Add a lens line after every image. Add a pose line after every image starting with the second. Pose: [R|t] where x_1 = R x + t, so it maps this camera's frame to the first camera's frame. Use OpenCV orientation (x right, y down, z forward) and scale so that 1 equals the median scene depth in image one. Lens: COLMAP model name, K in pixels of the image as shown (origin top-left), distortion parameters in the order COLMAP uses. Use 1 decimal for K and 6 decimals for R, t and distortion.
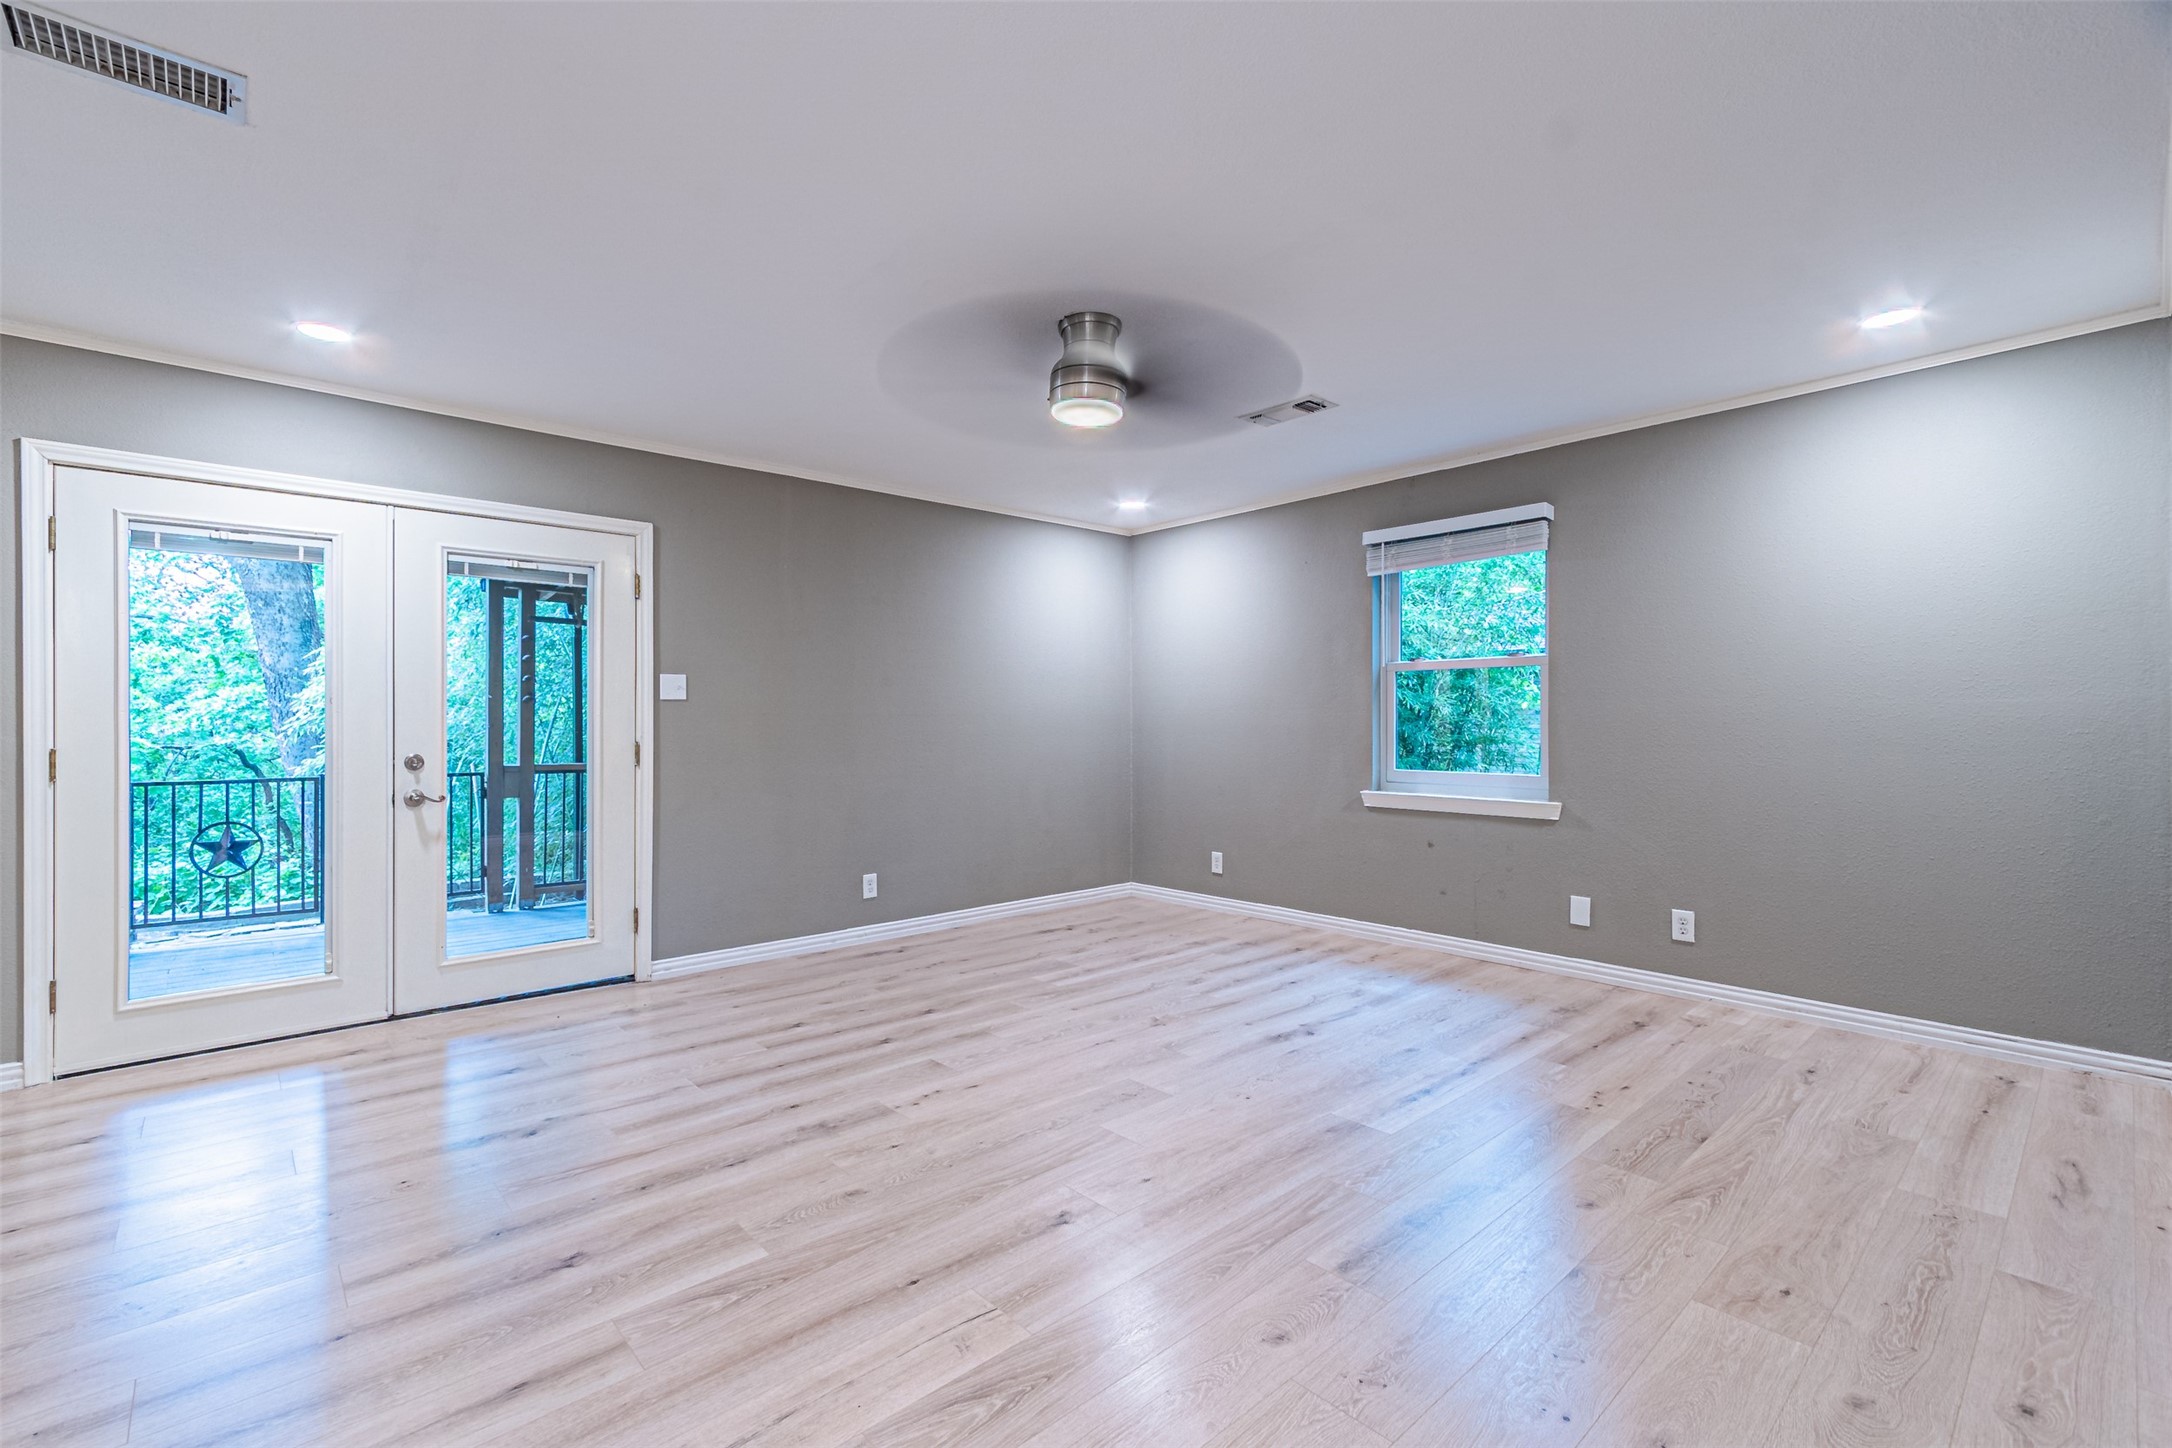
lens RADIAL K [[932.4, 0, 1060.7], [0, 932.4, 744.5], [0, 0, 1]] dist [0.003511, 0.000143]
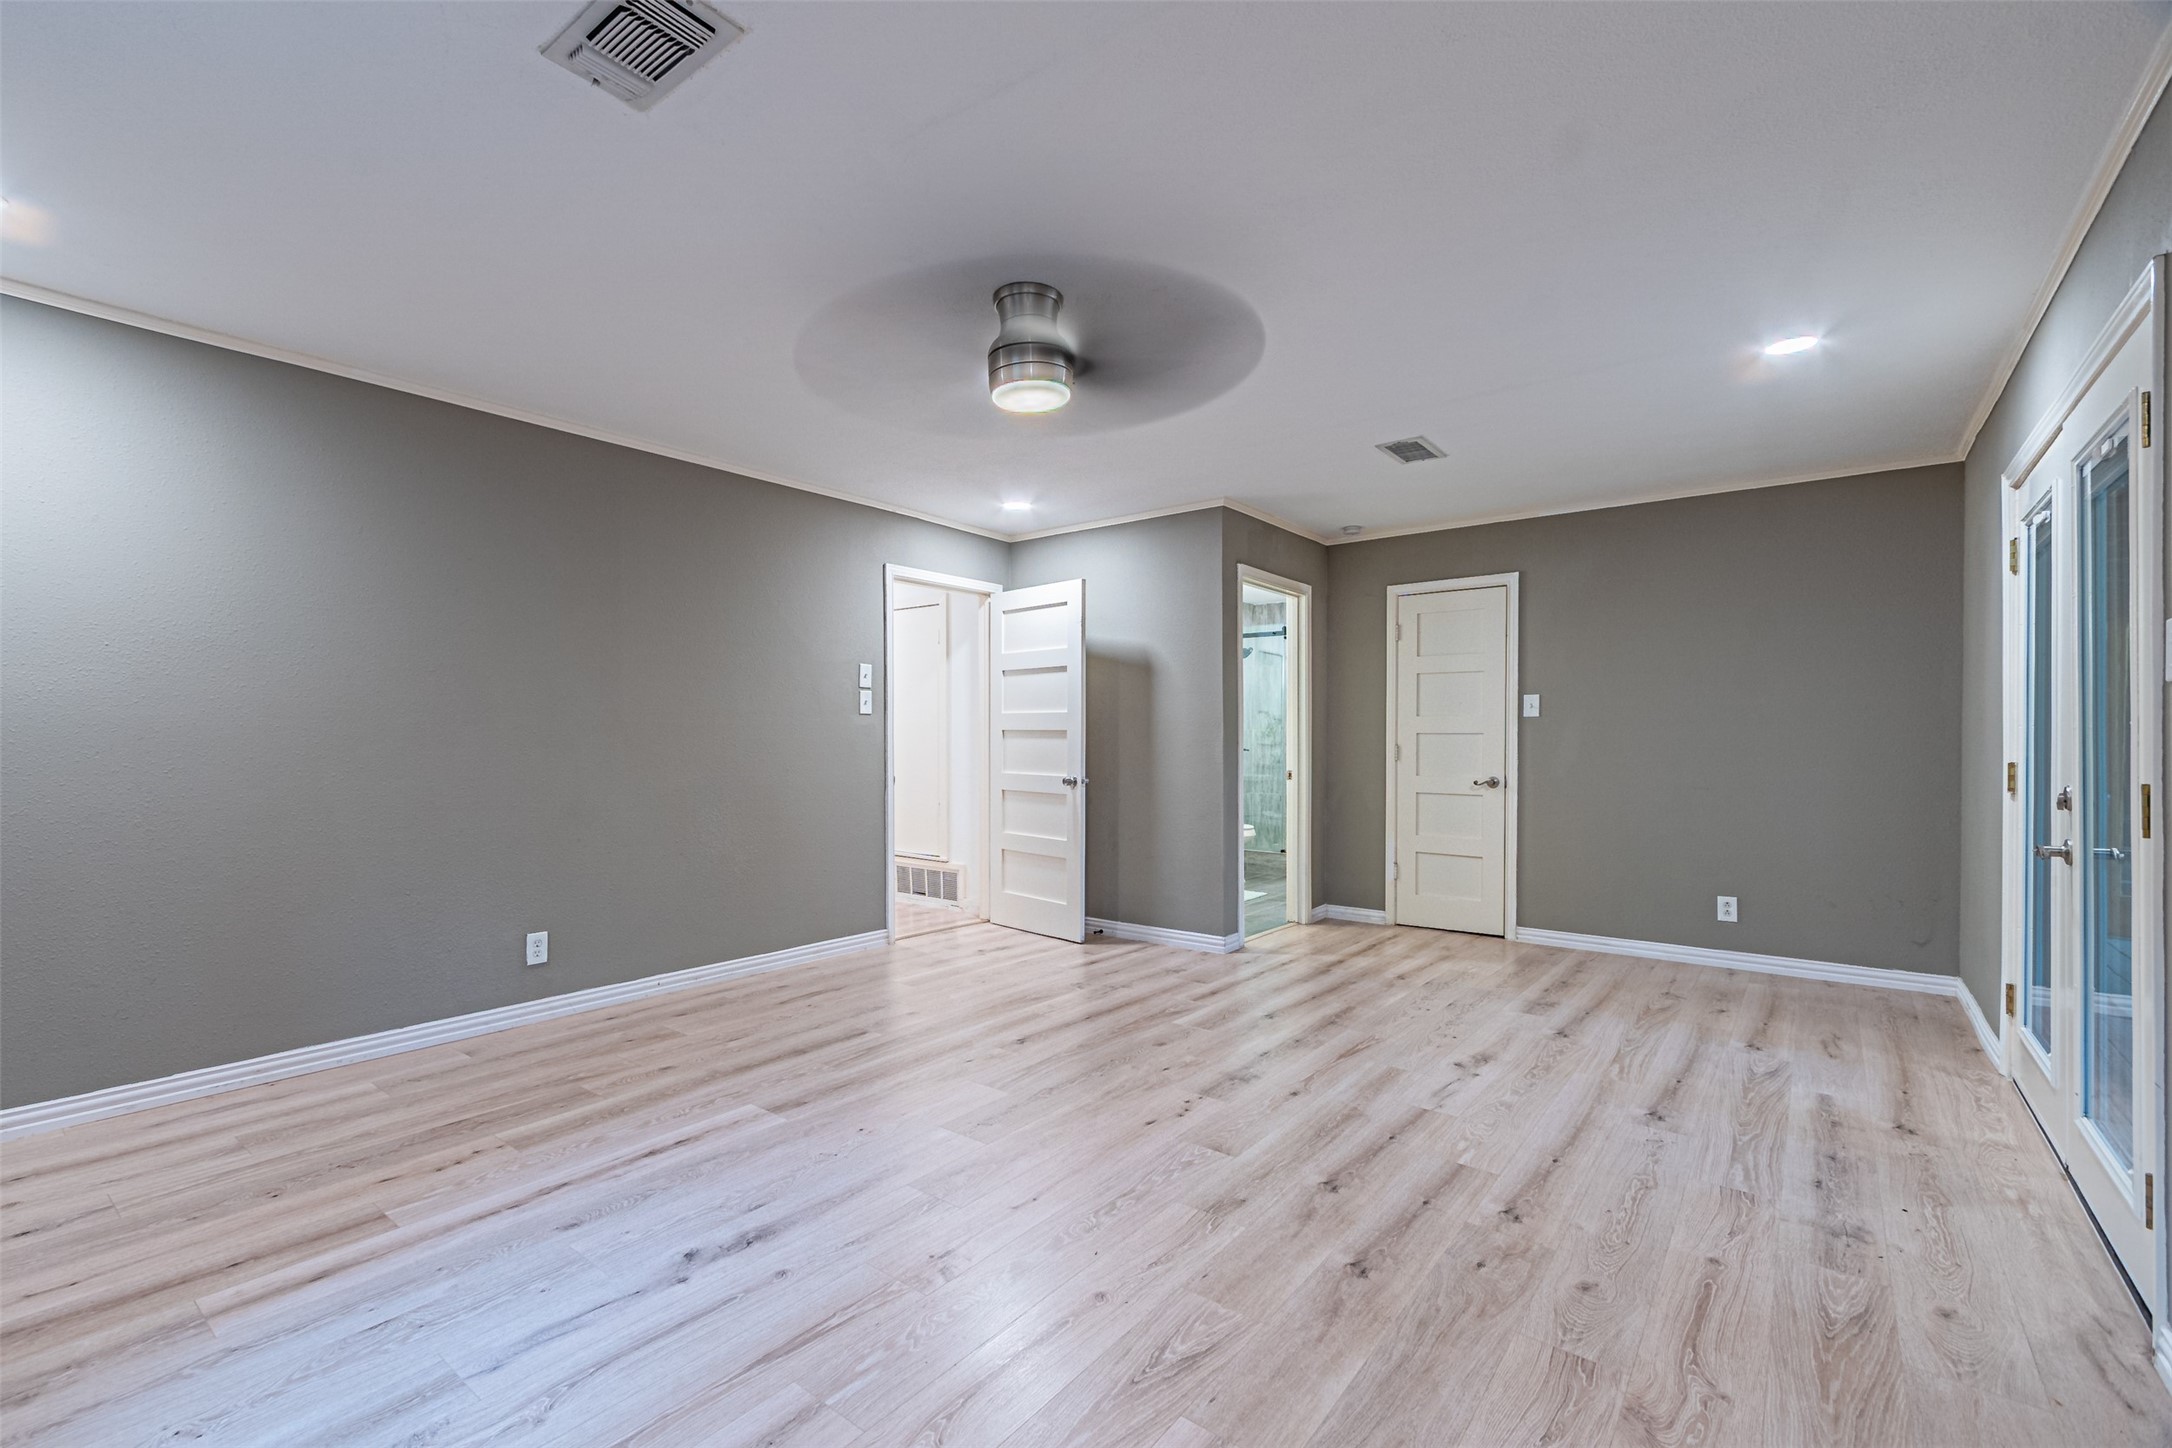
lens RADIAL K [[942.3, 0, 1061.5], [0, 942.3, 723.8], [0, 0, 1]] dist [0.001718, -0.000015]
pose [[-0.984442, -0.002315, -0.175697, 0.162491], [-0.004474, 0.999919, 0.011896, -0.048903], [0.175655, 0.012497, -0.984372, 1.907071]]
